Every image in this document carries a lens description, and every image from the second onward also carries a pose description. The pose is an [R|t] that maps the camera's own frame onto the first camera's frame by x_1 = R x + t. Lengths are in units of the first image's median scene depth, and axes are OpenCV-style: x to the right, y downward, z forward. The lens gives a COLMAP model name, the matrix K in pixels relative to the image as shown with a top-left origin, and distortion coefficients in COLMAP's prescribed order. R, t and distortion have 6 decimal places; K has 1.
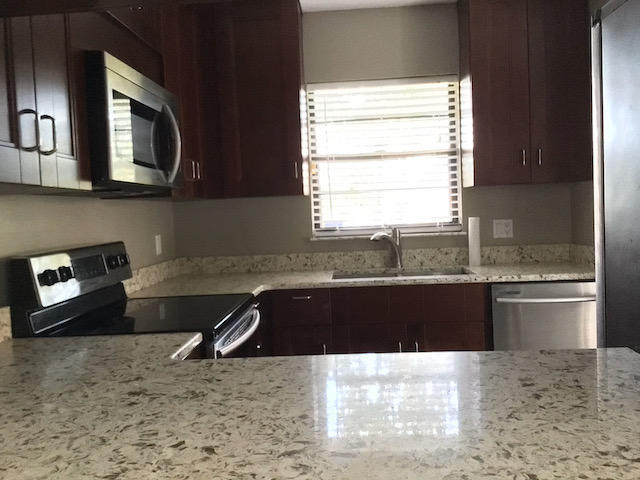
lens RADIAL K [[572.6, 0, 320.7], [0, 572.6, 240.1], [0, 0, 1]] dist [0.008616, -0.011736]
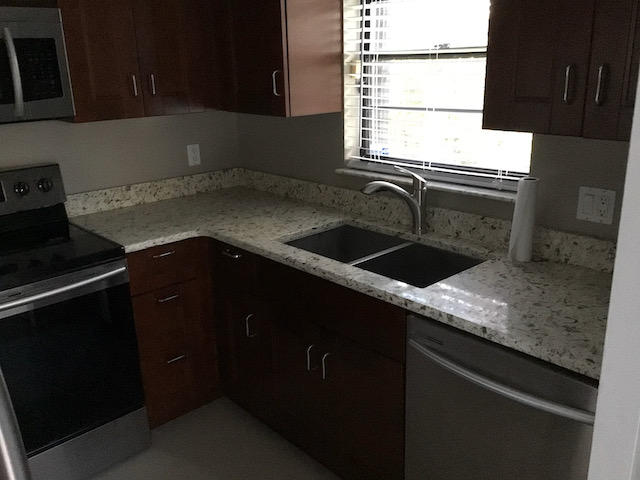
lens RADIAL K [[572.6, 0, 325.8], [0, 572.6, 246.4], [0, 0, 1]] dist [0.008616, -0.011736]
pose [[0.727285, 0.235833, -0.644546, 0.488110], [-0.045231, 0.953540, 0.297853, -0.131419], [0.684844, -0.187471, 0.704162, 0.441080]]
